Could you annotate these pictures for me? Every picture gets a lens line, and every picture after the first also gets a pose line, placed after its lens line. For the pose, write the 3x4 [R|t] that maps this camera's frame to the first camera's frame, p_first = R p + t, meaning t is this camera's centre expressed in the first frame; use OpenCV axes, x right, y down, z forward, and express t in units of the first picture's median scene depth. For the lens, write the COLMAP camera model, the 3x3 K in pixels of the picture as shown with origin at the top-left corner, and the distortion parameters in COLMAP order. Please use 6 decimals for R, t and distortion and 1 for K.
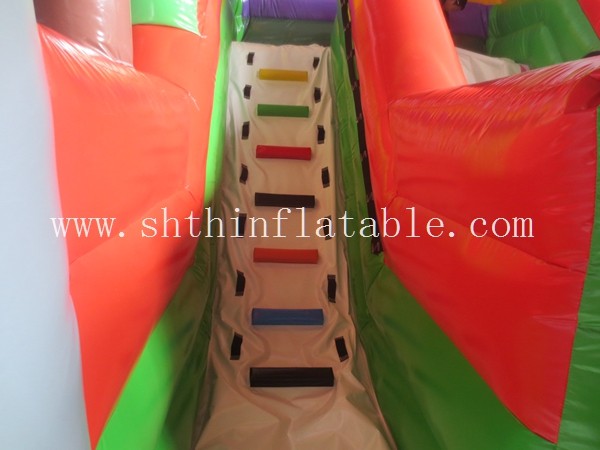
lens RADIAL K [[417.9, 0, 300.0], [0, 417.9, 225.0], [0, 0, 1]] dist [-0.041833, 0.000479]
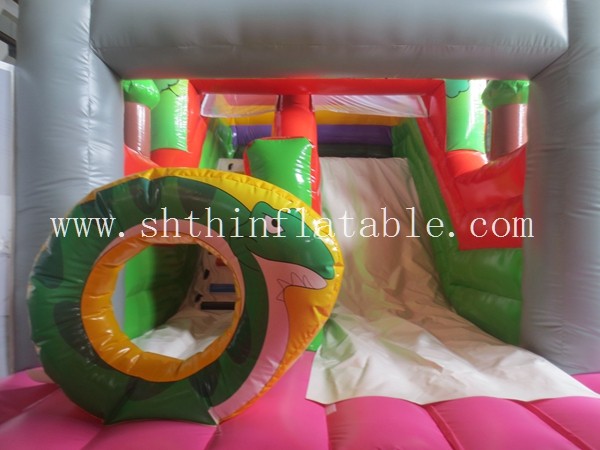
lens RADIAL K [[425.8, 0, 300.0], [0, 425.8, 225.0], [0, 0, 1]] dist [-0.000159, -0.000019]
pose [[0.993720, -0.051963, -0.099101, 0.467961], [0.021590, 0.958031, -0.285850, 0.479935], [0.109796, 0.281915, 0.953136, -0.819216]]
